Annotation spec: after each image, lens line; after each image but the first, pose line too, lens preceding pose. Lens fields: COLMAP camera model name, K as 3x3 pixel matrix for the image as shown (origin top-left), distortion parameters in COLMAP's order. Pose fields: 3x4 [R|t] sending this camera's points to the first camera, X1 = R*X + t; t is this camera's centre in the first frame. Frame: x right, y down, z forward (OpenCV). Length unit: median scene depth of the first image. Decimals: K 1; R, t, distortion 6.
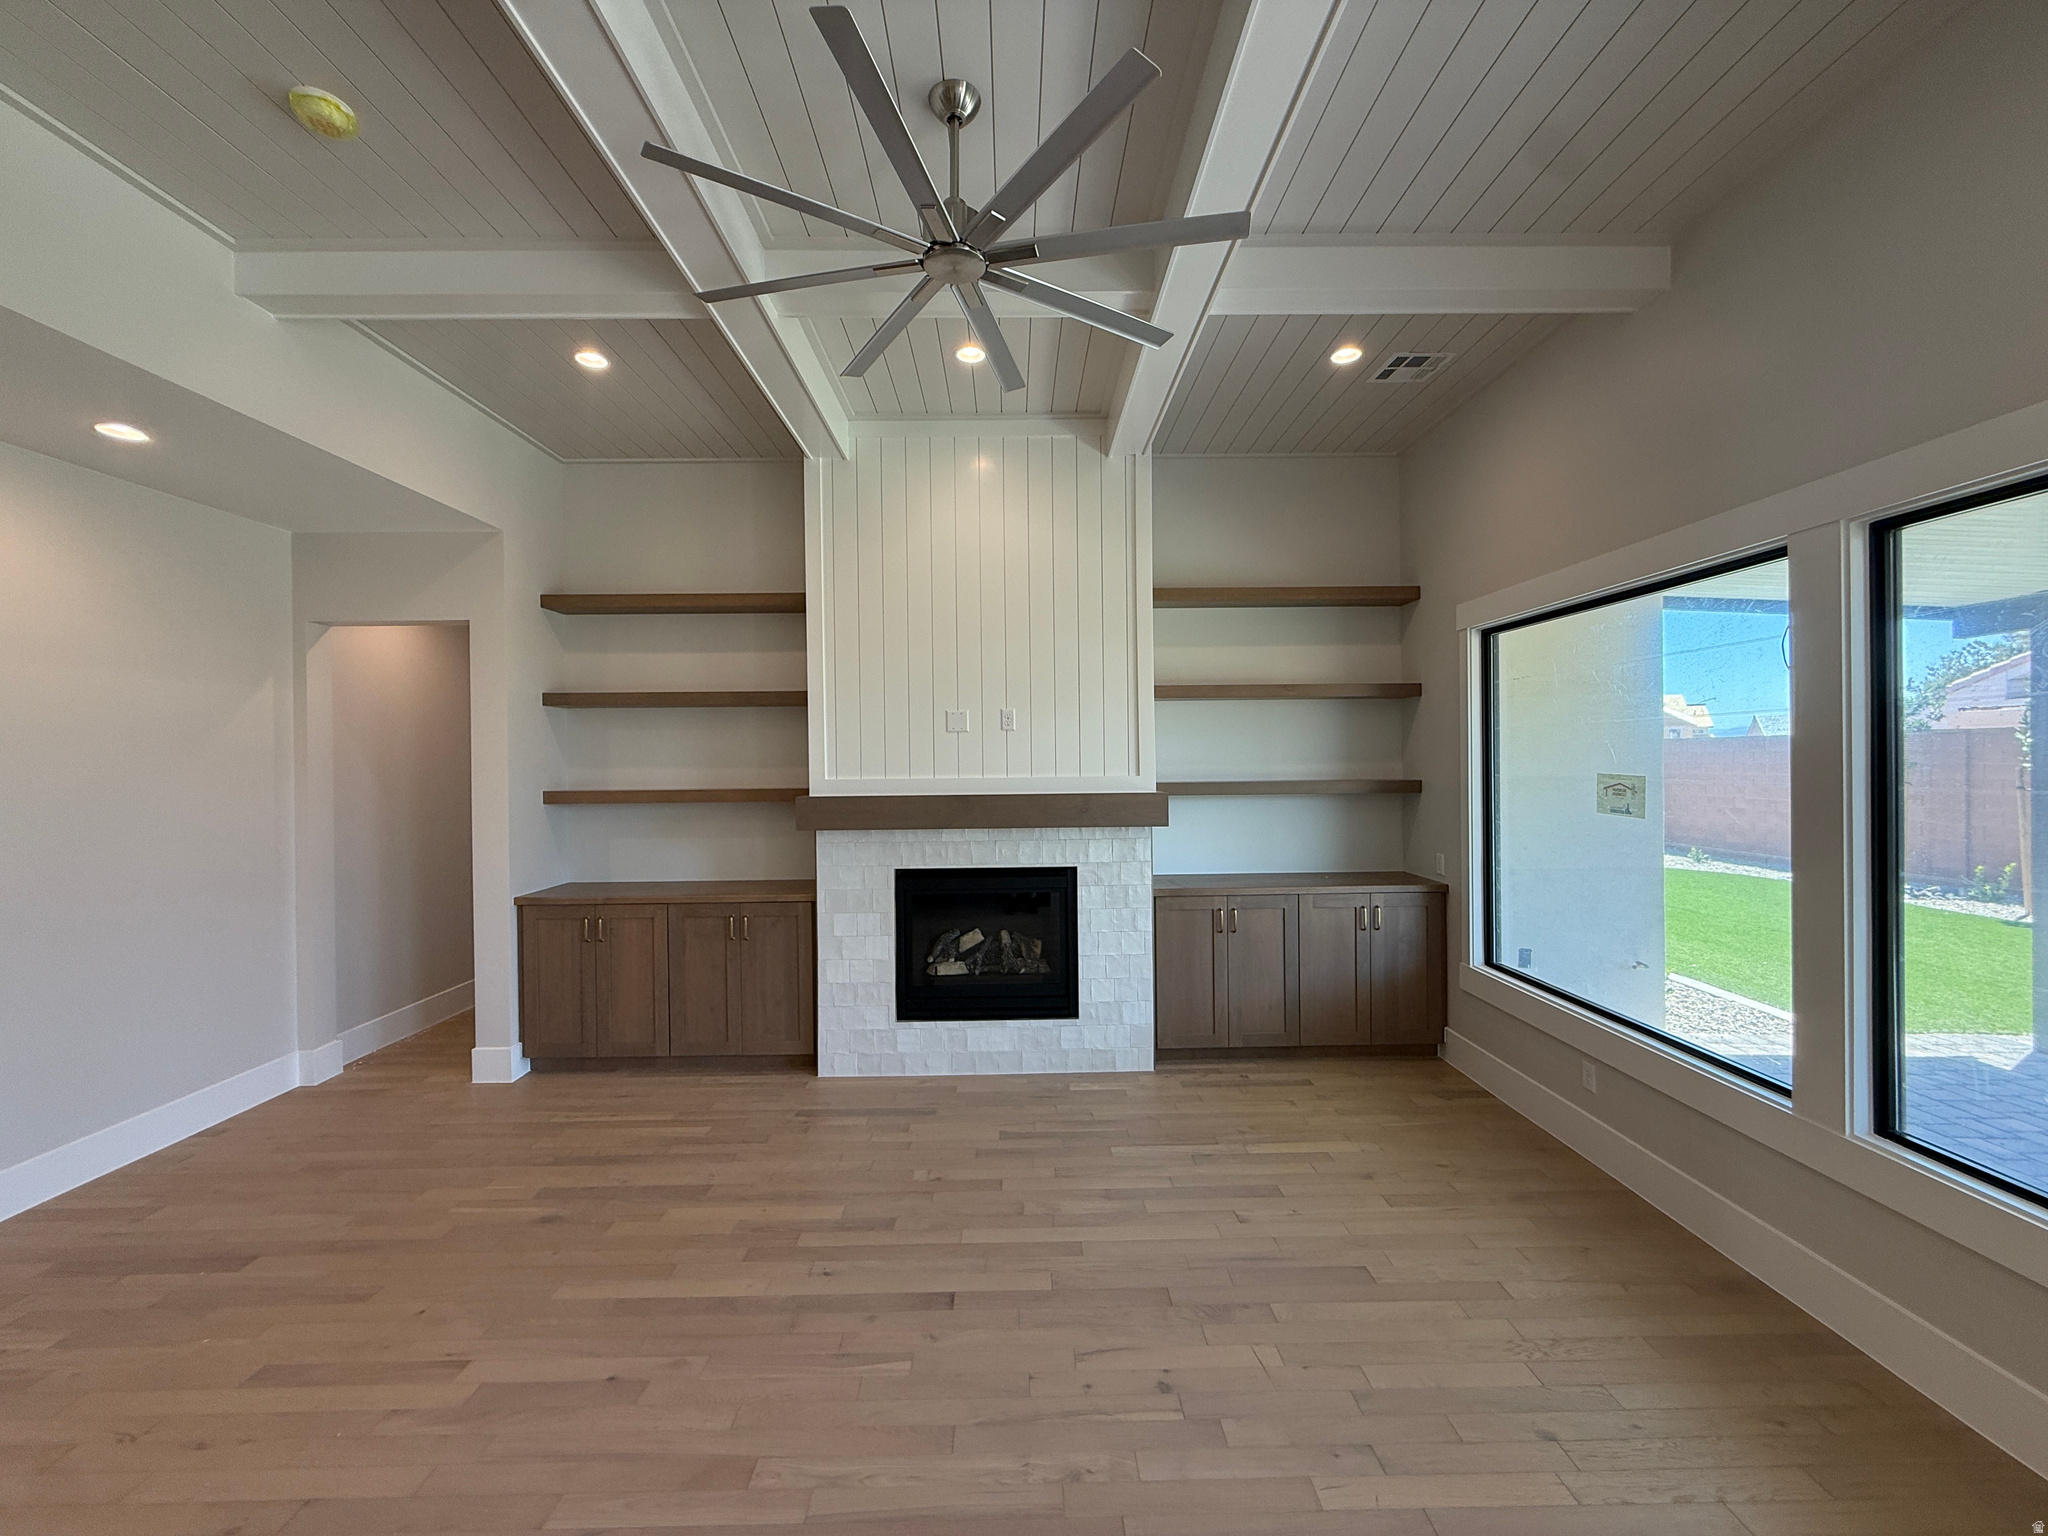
lens RADIAL K [[821.1, 0, 1017.8], [0, 821.1, 763.9], [0, 0, 1]] dist [0.002095, 0.000239]
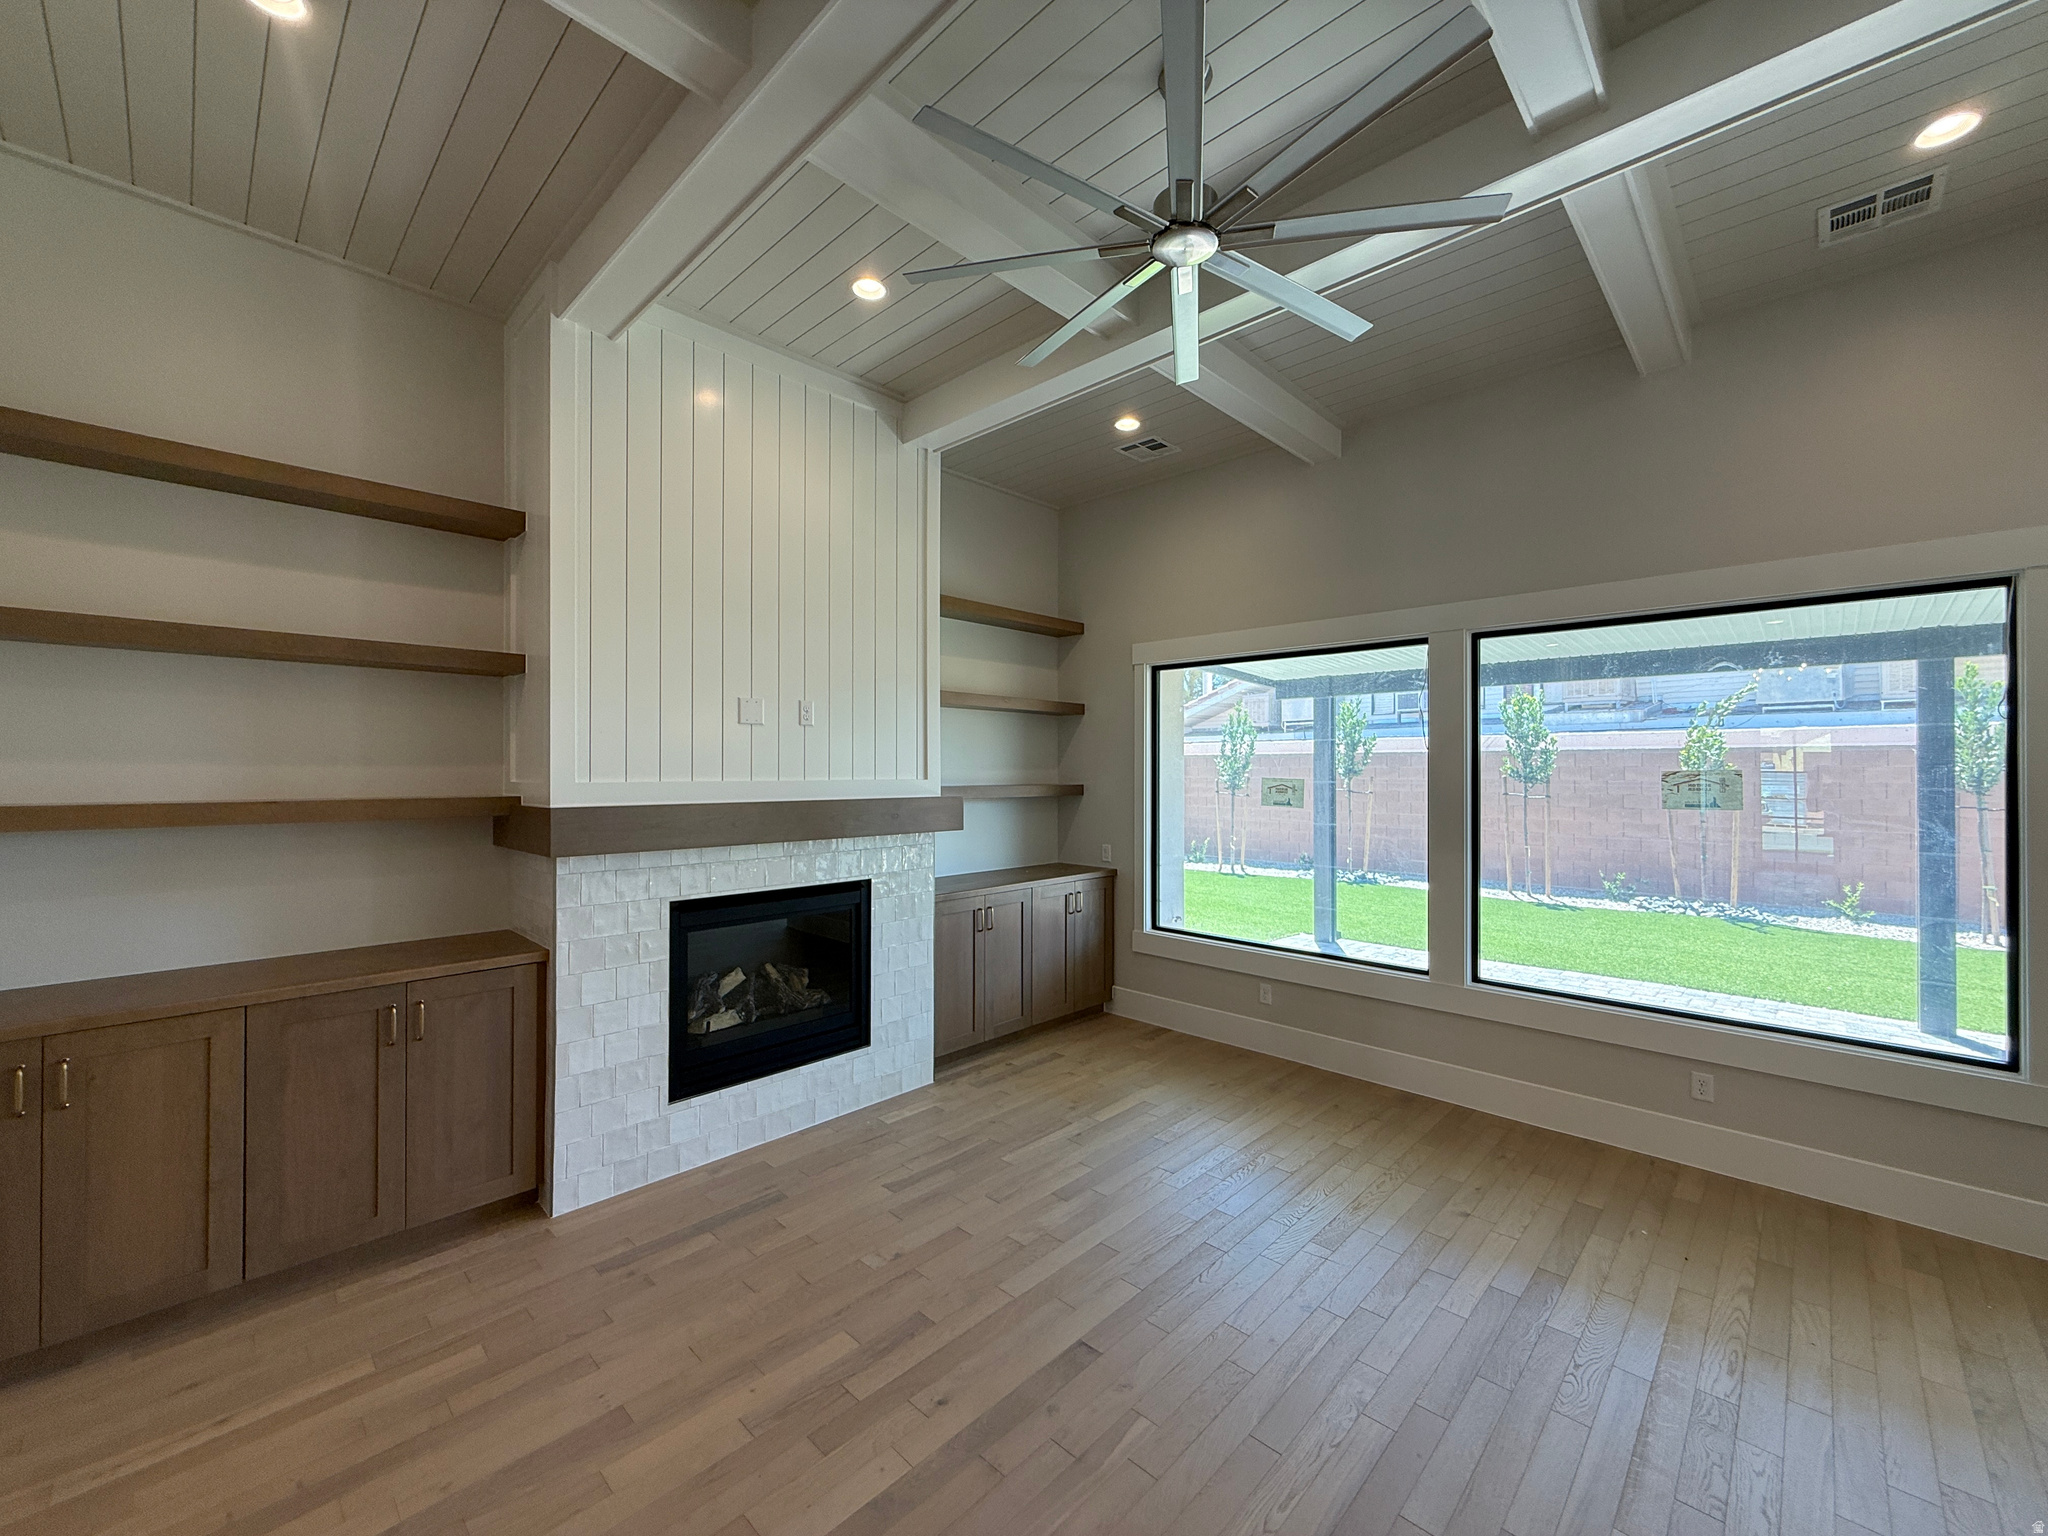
lens RADIAL K [[821.1, 0, 1016.7], [0, 821.1, 766.8], [0, 0, 1]] dist [0.002095, 0.000239]
pose [[0.705479, 0.015369, 0.708564, -0.463325], [-0.004827, 0.999846, -0.016881, 0.015258], [-0.708714, 0.008489, 0.705444, 0.240217]]
